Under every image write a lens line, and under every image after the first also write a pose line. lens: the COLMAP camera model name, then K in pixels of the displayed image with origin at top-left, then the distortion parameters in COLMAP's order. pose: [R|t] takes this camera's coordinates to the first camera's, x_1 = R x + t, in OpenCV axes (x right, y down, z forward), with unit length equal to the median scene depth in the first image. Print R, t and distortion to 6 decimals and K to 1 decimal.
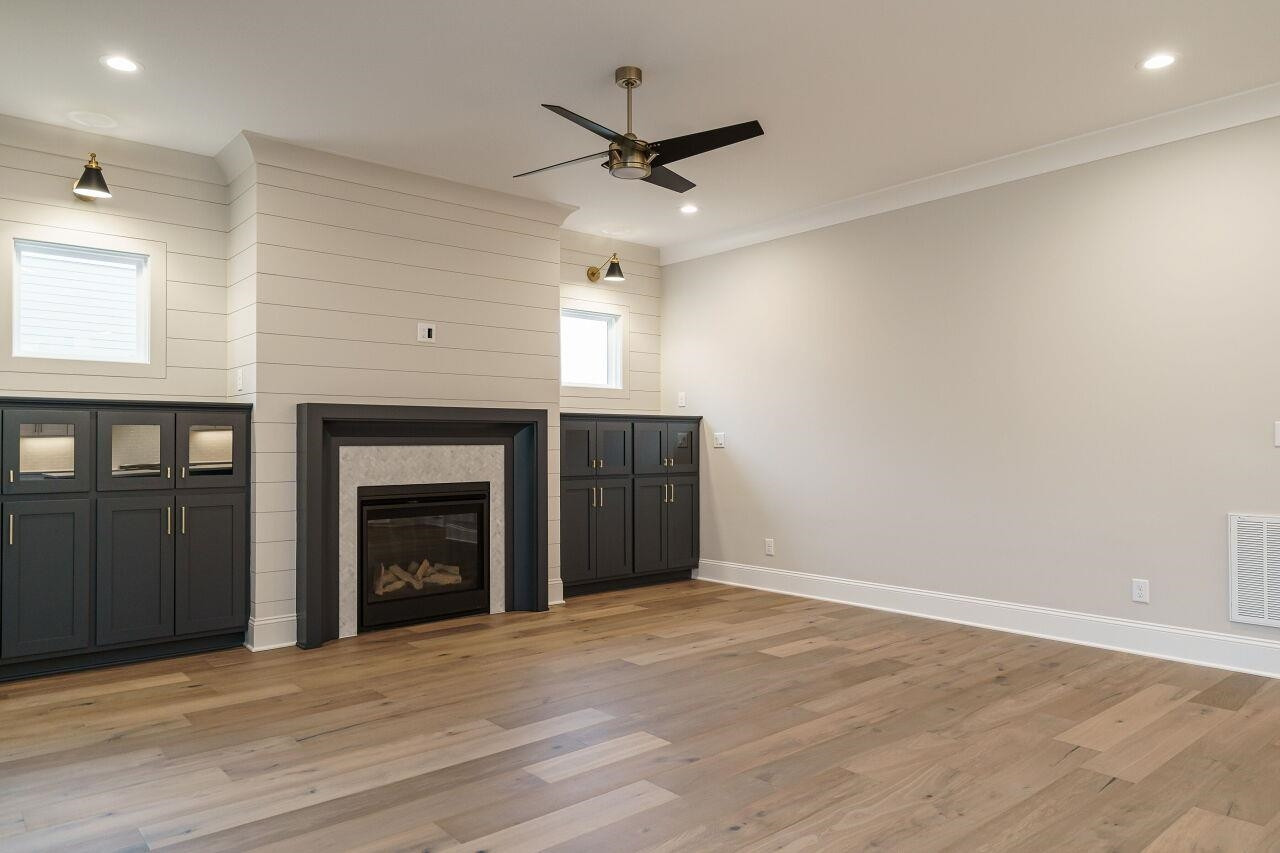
lens RADIAL K [[851.2, 0, 649.3], [0, 851.2, 429.9], [0, 0, 1]] dist [0.008770, 0.000501]
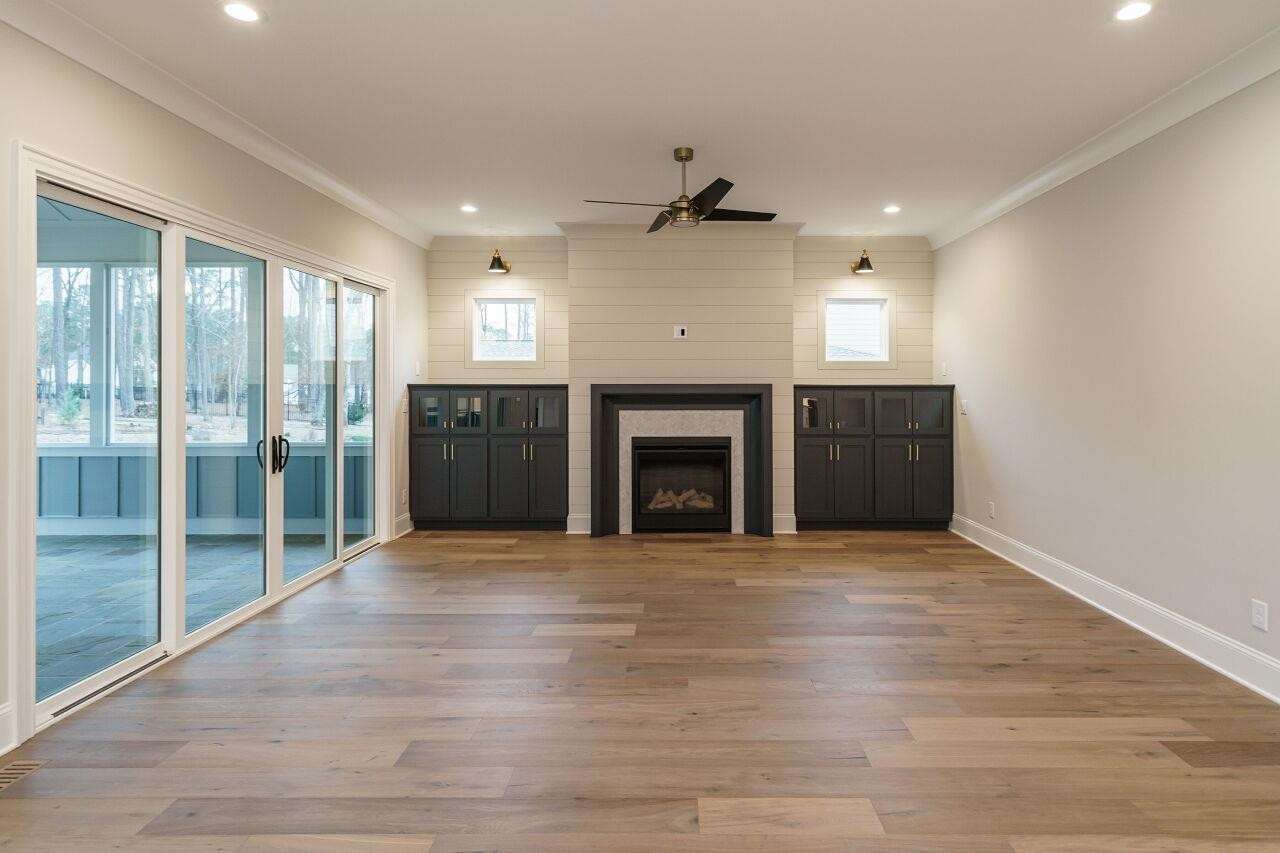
lens RADIAL K [[704.7, 0, 682.4], [0, 704.7, 376.0], [0, 0, 1]] dist [0.007585, 0.002888]
pose [[0.751276, -0.004598, -0.659973, 0.574916], [0.007414, 0.999971, 0.001473, -0.044994], [0.659947, -0.005999, 0.751288, 0.110280]]
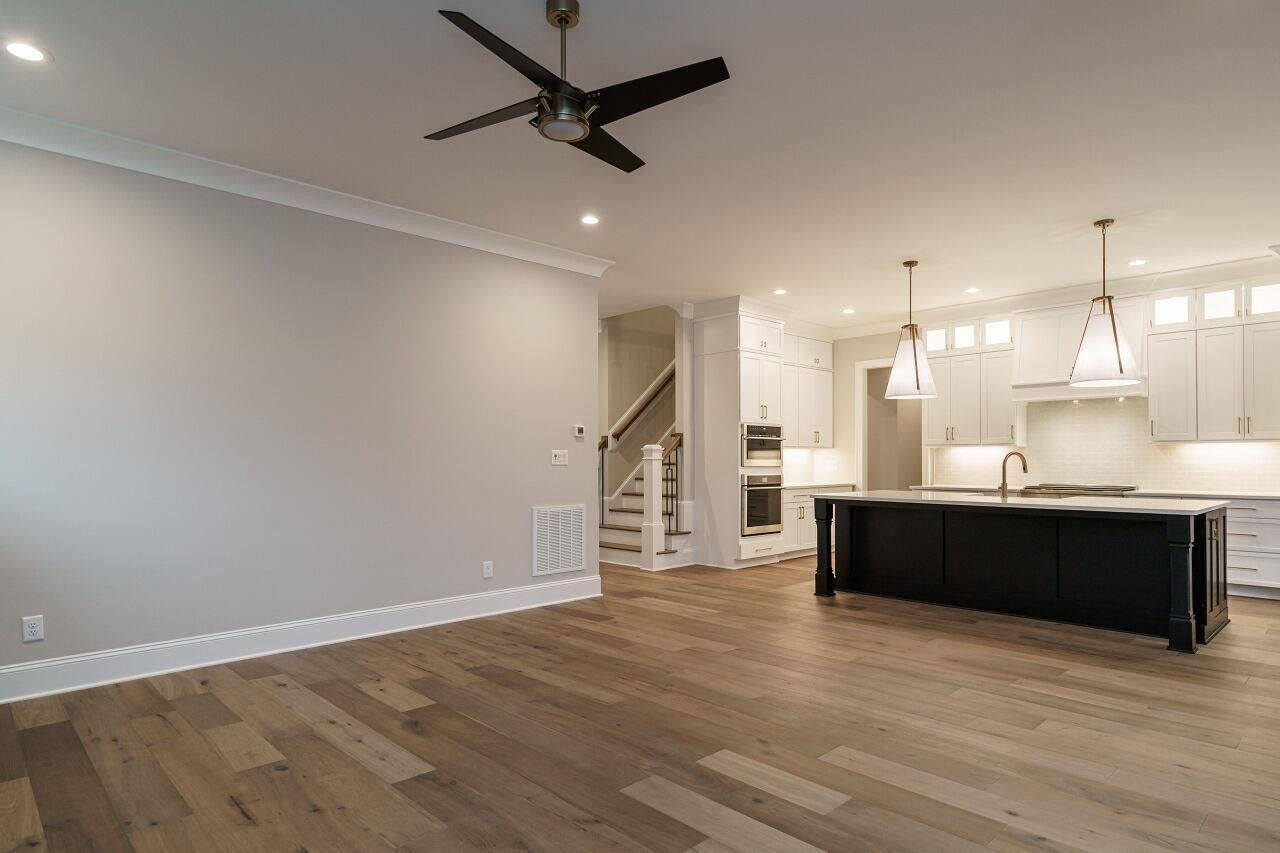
lens RADIAL K [[704.7, 0, 652.3], [0, 704.7, 453.9], [0, 0, 1]] dist [0.007585, 0.002888]
pose [[-0.055504, 0.013005, 0.998374, -0.554308], [-0.010660, 0.999850, -0.013617, 0.011843], [-0.998402, -0.011399, -0.055357, 0.753574]]
